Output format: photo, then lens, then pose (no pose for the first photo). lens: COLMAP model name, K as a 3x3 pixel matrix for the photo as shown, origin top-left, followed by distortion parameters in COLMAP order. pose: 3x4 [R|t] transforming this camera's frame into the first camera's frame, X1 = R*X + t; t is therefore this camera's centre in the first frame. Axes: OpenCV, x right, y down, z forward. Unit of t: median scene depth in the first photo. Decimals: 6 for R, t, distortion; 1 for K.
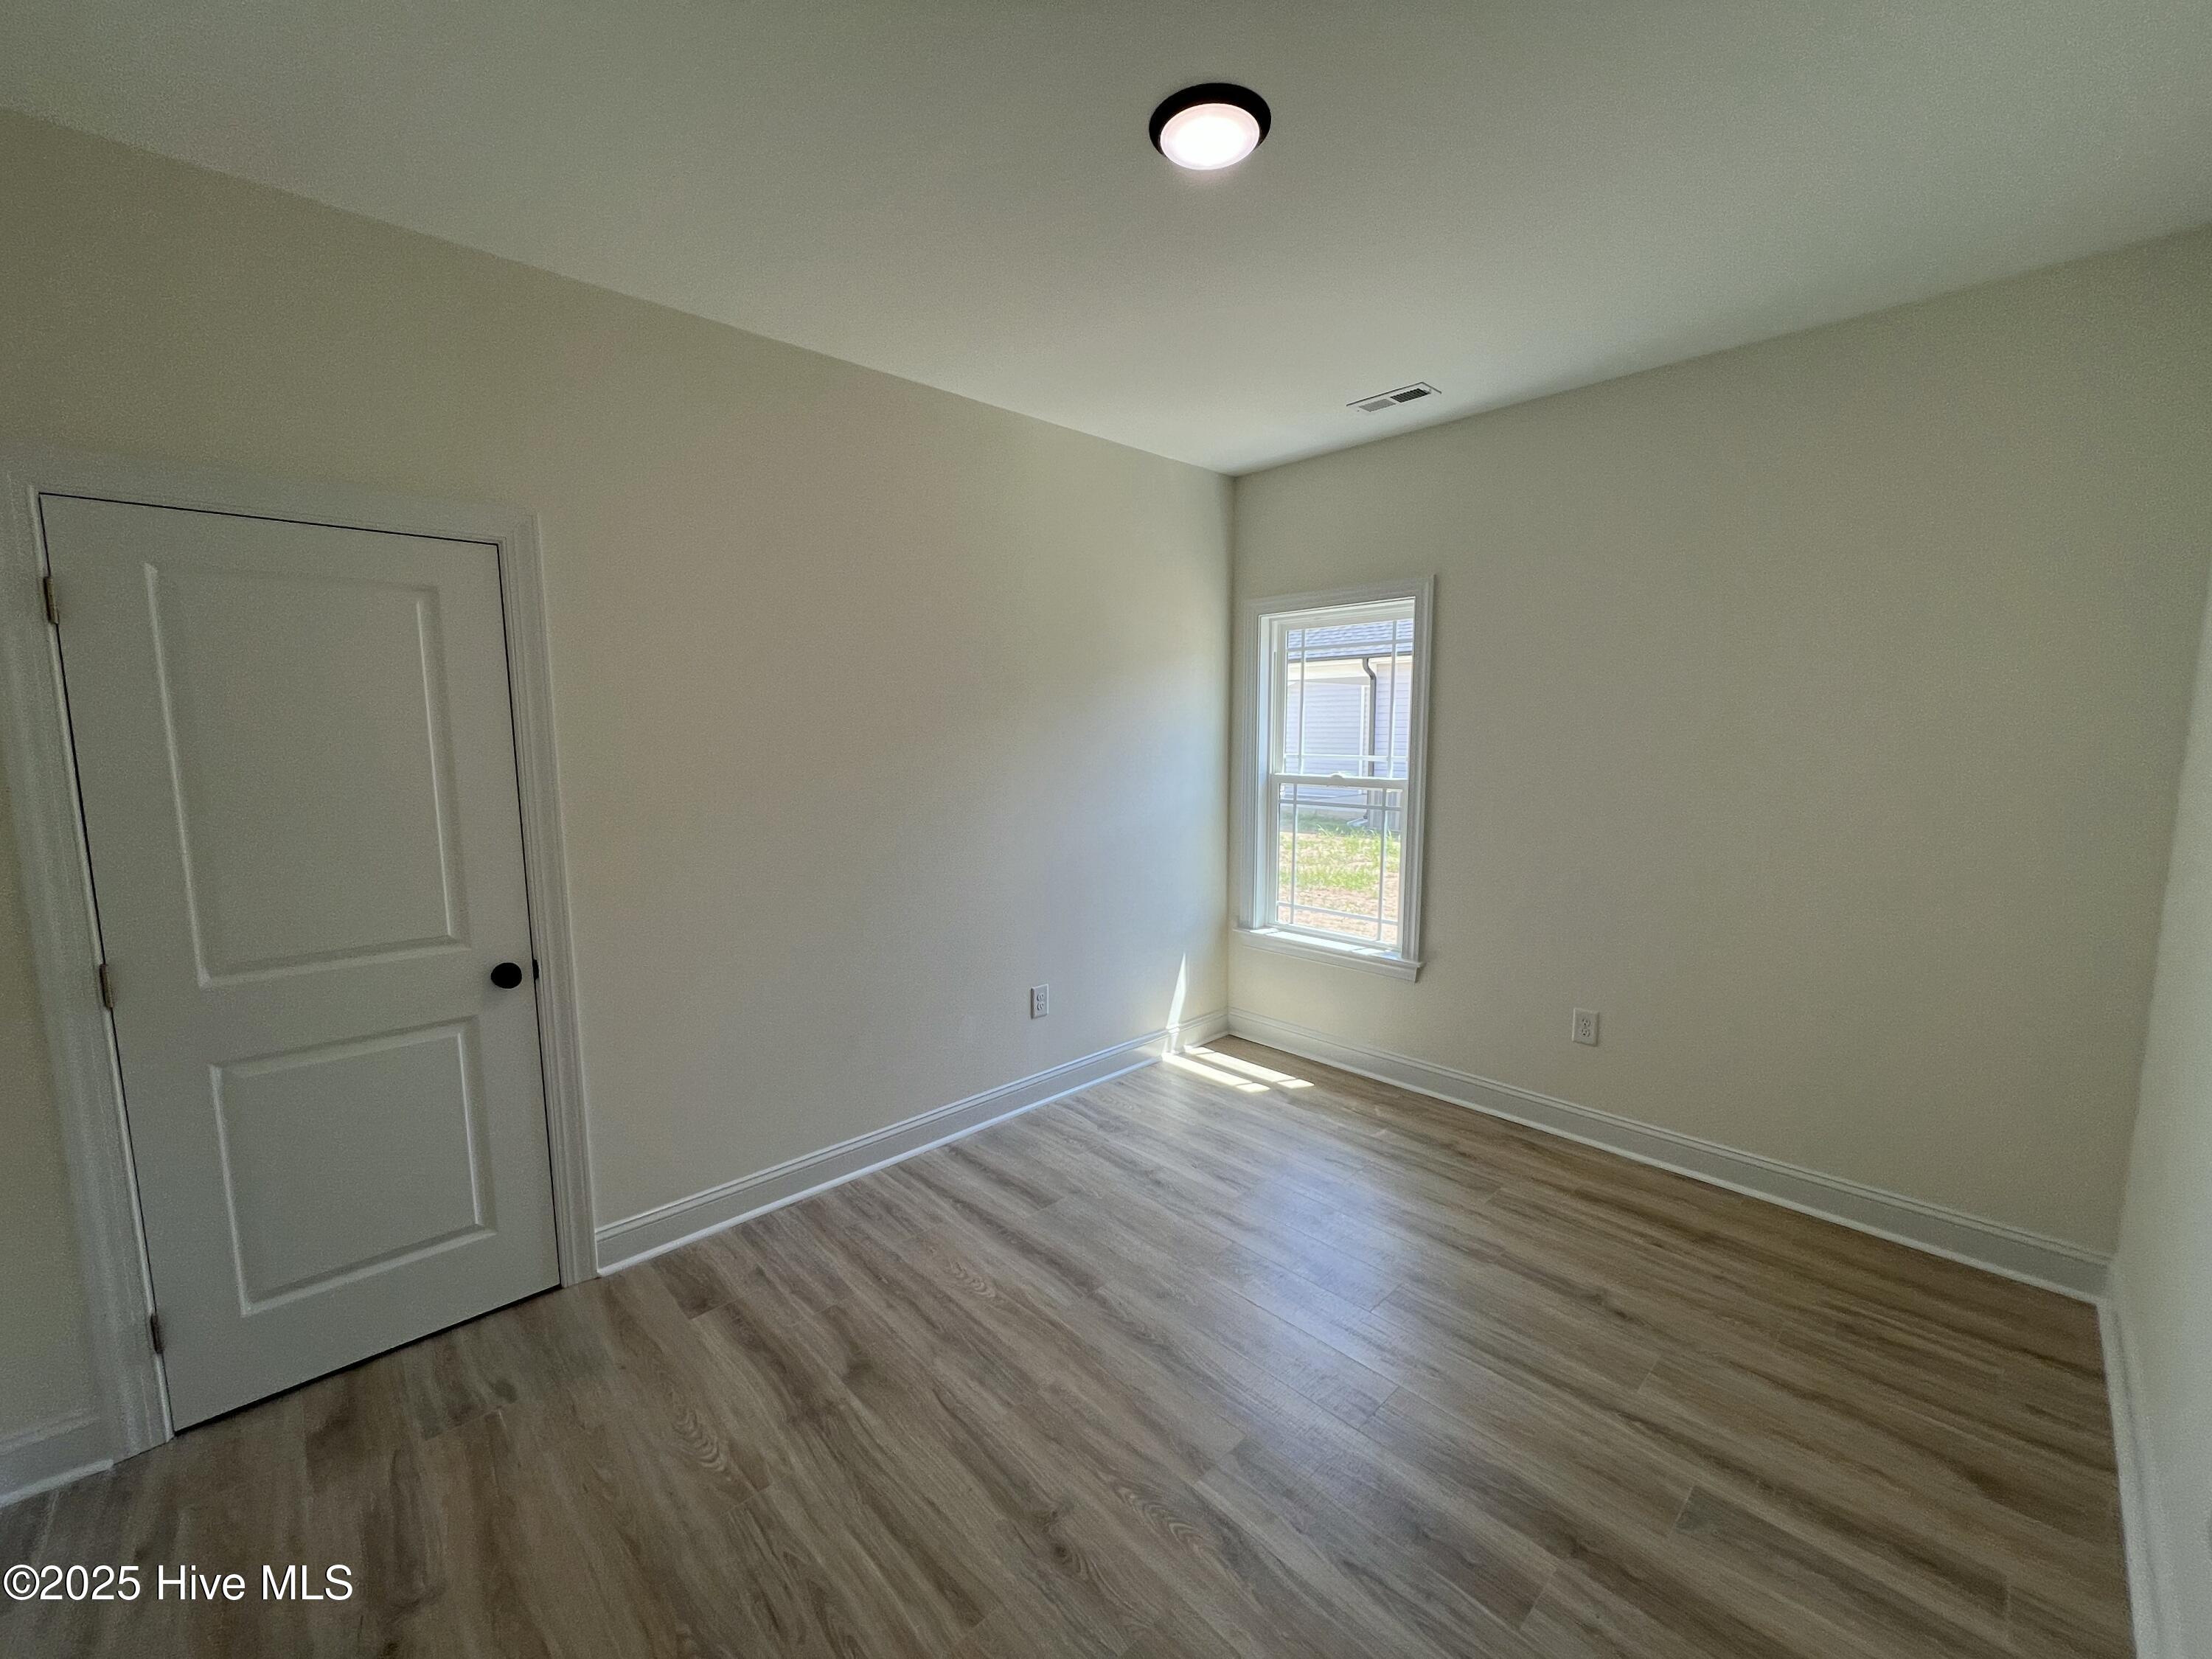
lens RADIAL K [[878.8, 0, 1105.8], [0, 878.8, 836.1], [0, 0, 1]] dist [-0.005533, 0.000195]
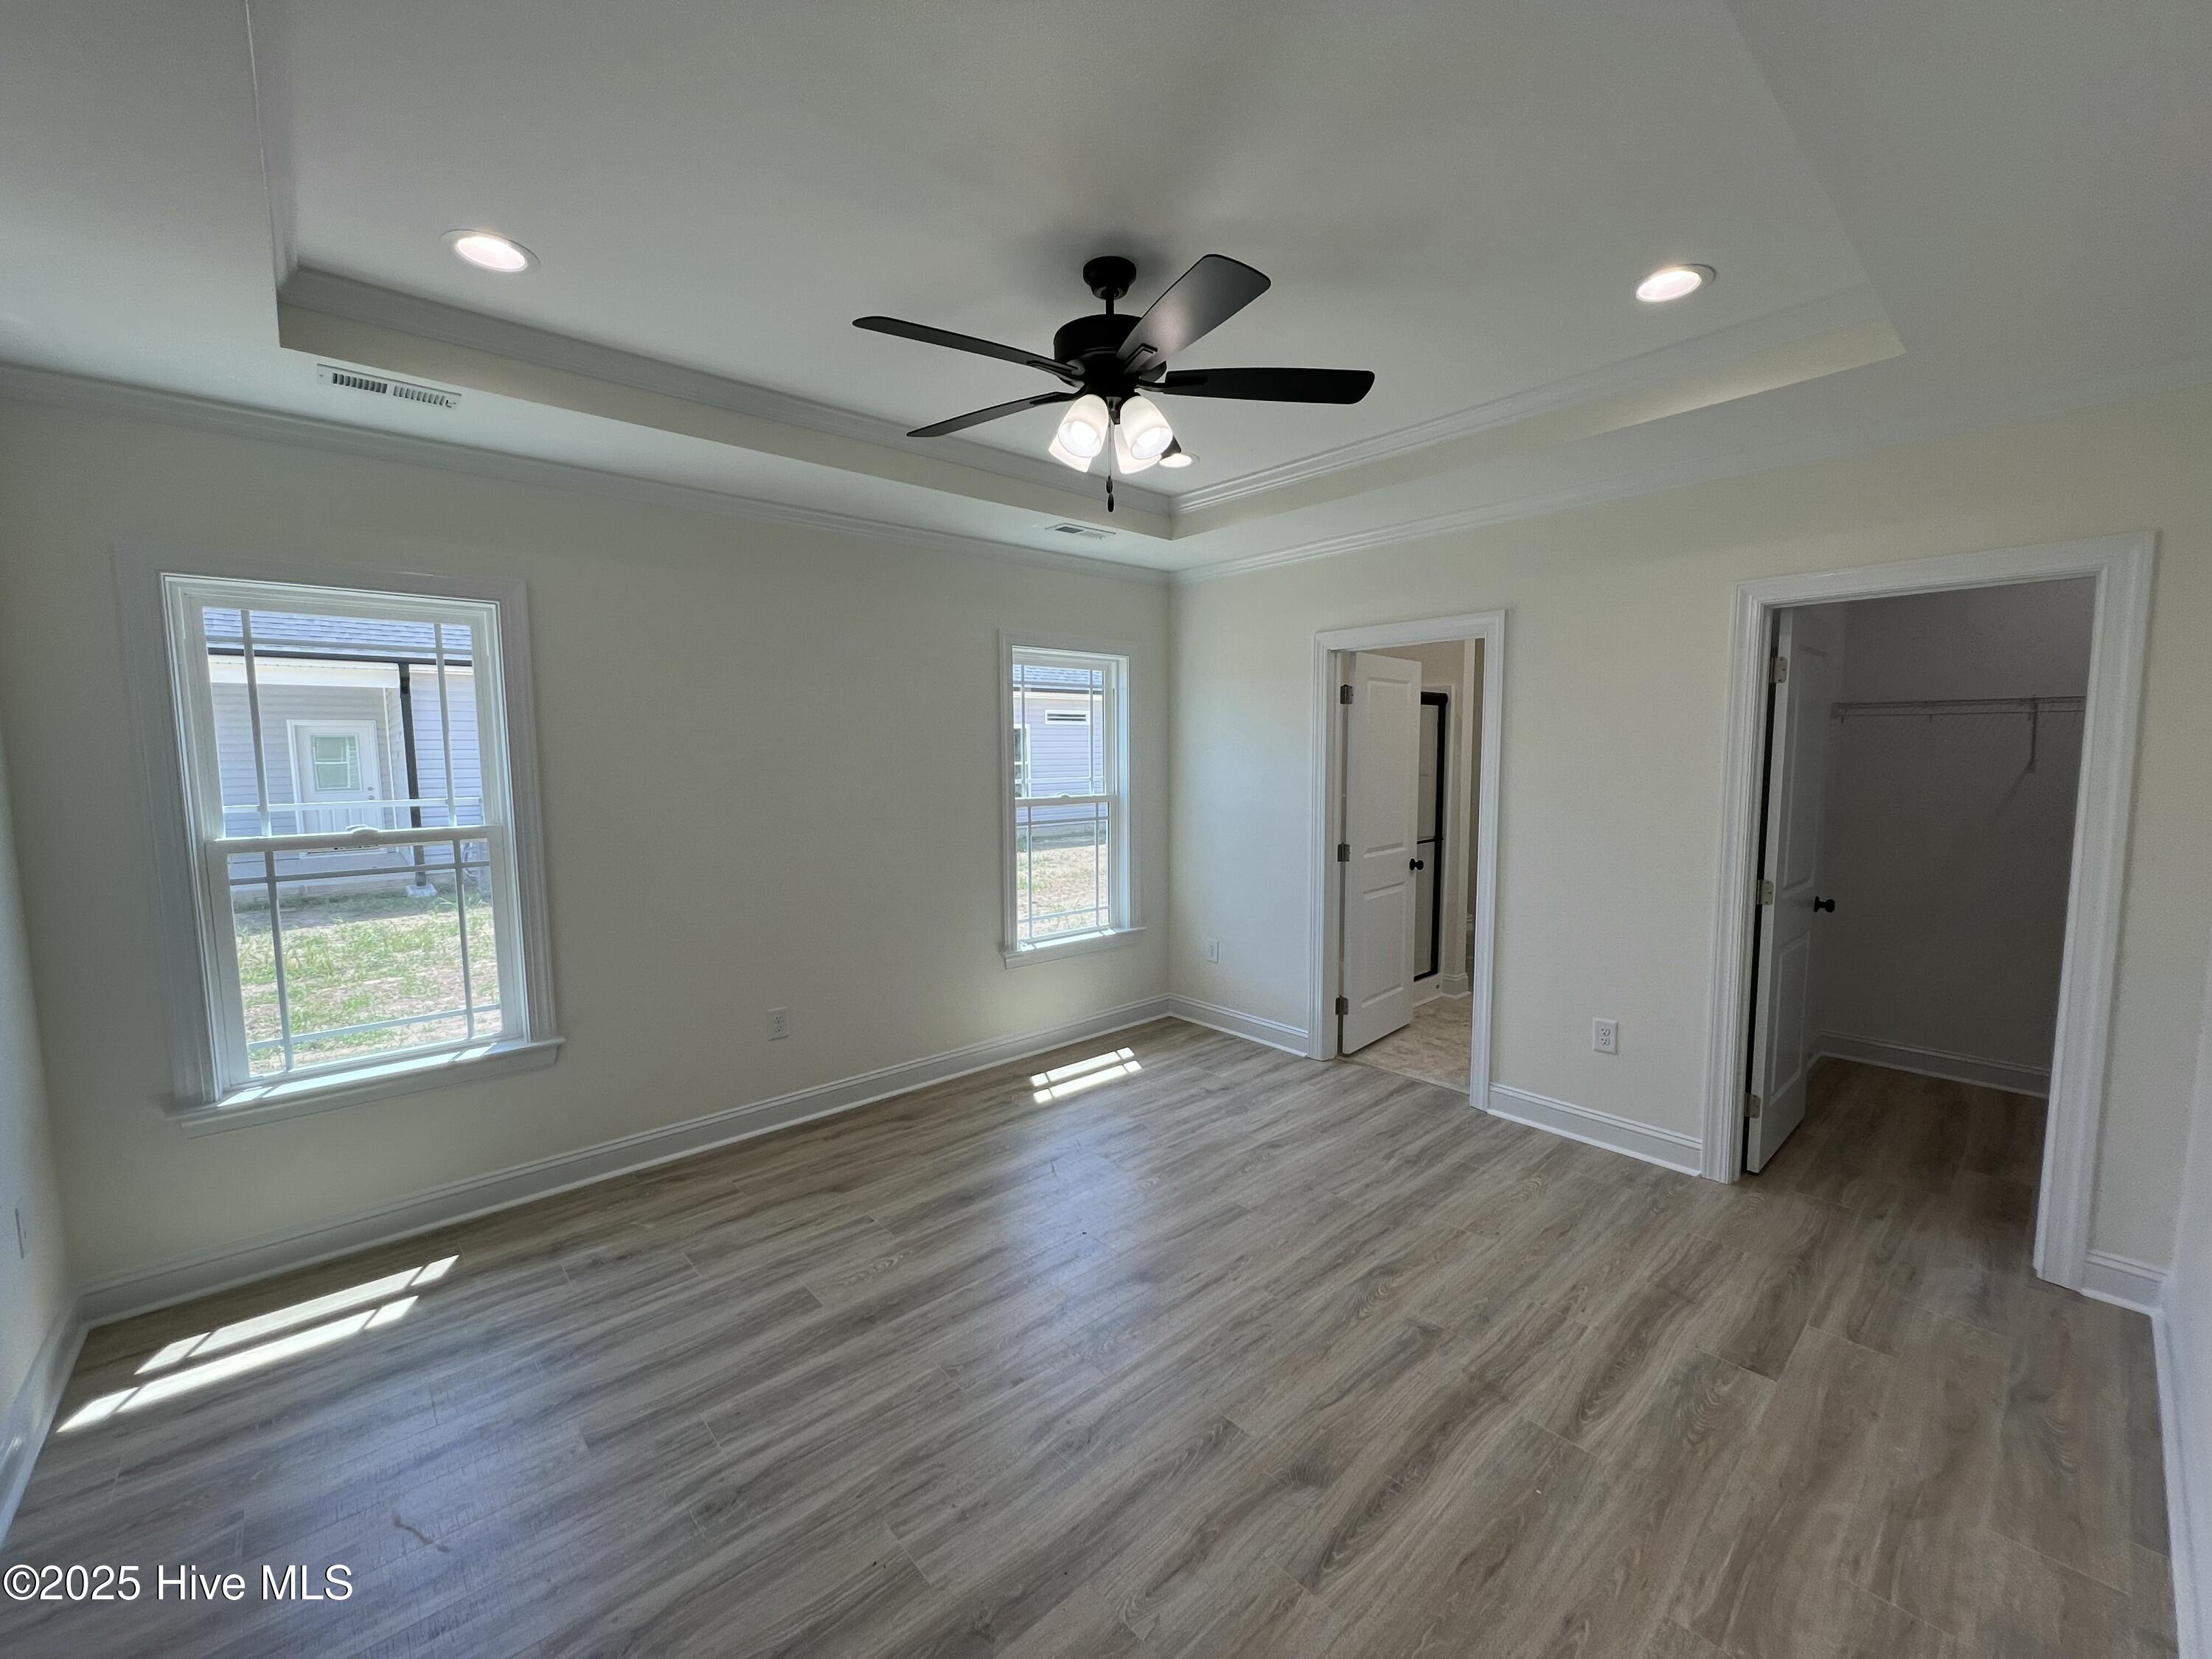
lens RADIAL K [[862.4, 0, 1091.7], [0, 862.4, 903.6], [0, 0, 1]] dist [-0.014314, 0.000197]
pose [[0.039519, -0.162350, 0.985941, -0.406057], [0.127207, 0.979501, 0.156191, -0.047531], [-0.991089, 0.119246, 0.059361, 0.423216]]
